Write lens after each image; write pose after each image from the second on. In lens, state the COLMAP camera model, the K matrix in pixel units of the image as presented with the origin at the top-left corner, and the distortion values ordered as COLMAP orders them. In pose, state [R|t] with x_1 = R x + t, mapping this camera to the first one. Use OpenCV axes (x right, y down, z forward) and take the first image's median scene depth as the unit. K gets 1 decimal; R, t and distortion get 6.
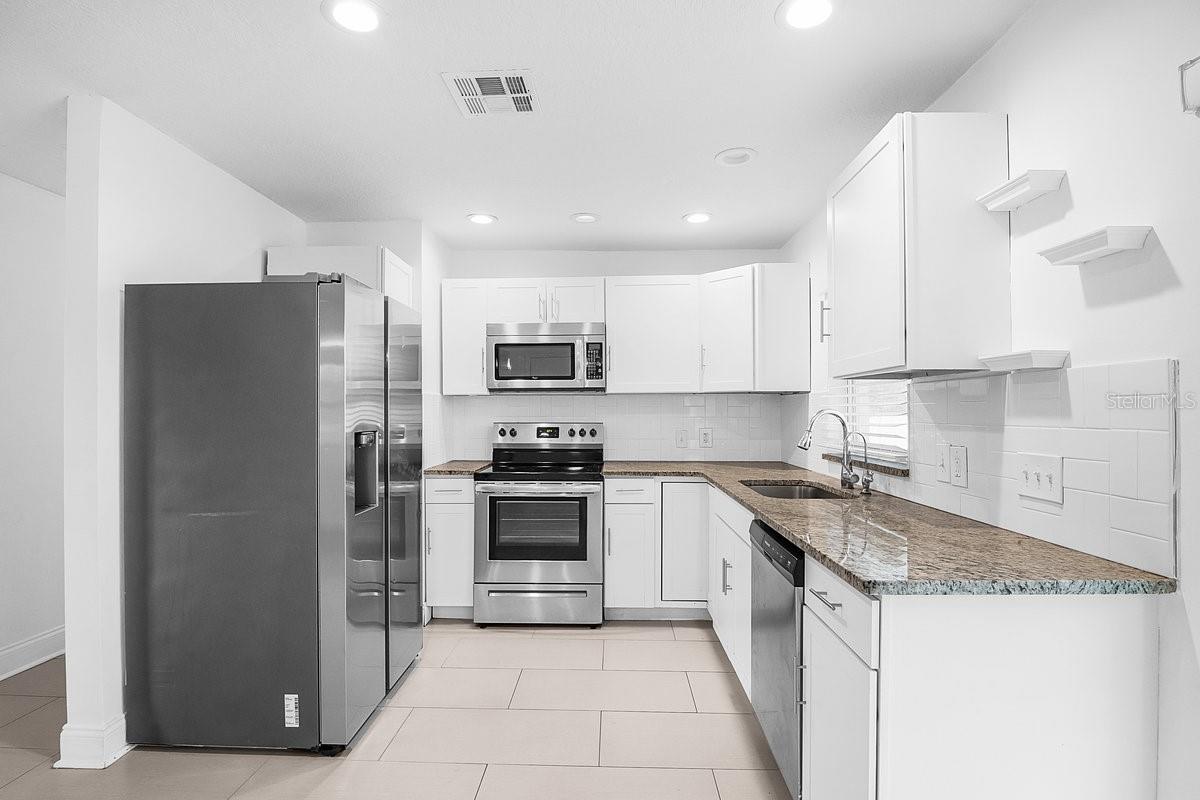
lens RADIAL K [[602.3, 0, 598.7], [0, 602.3, 407.6], [0, 0, 1]] dist [-0.019610, -0.000625]
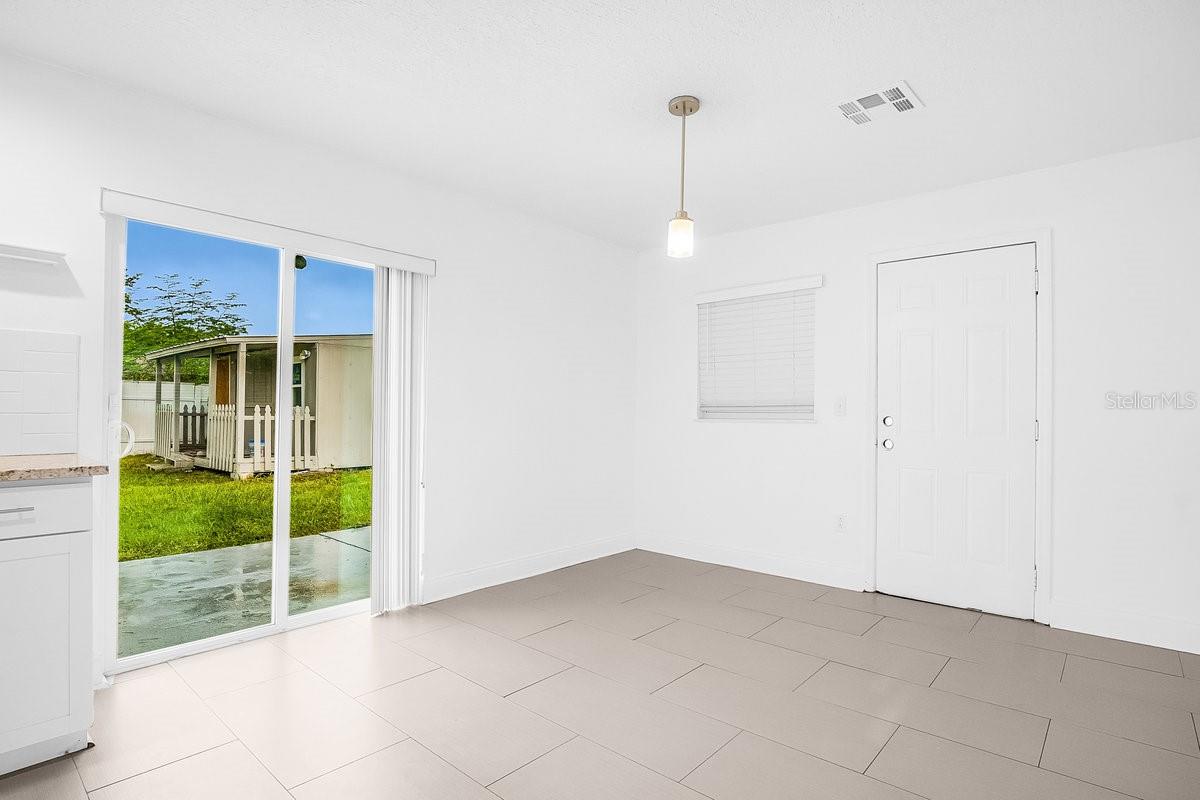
lens RADIAL K [[602.3, 0, 610.6], [0, 602.3, 399.0], [0, 0, 1]] dist [-0.019610, -0.000625]
pose [[-0.763972, -0.001107, 0.645248, -0.528570], [-0.015405, 0.999745, -0.016524, 0.044132], [-0.645065, -0.022564, -0.763794, 0.465329]]
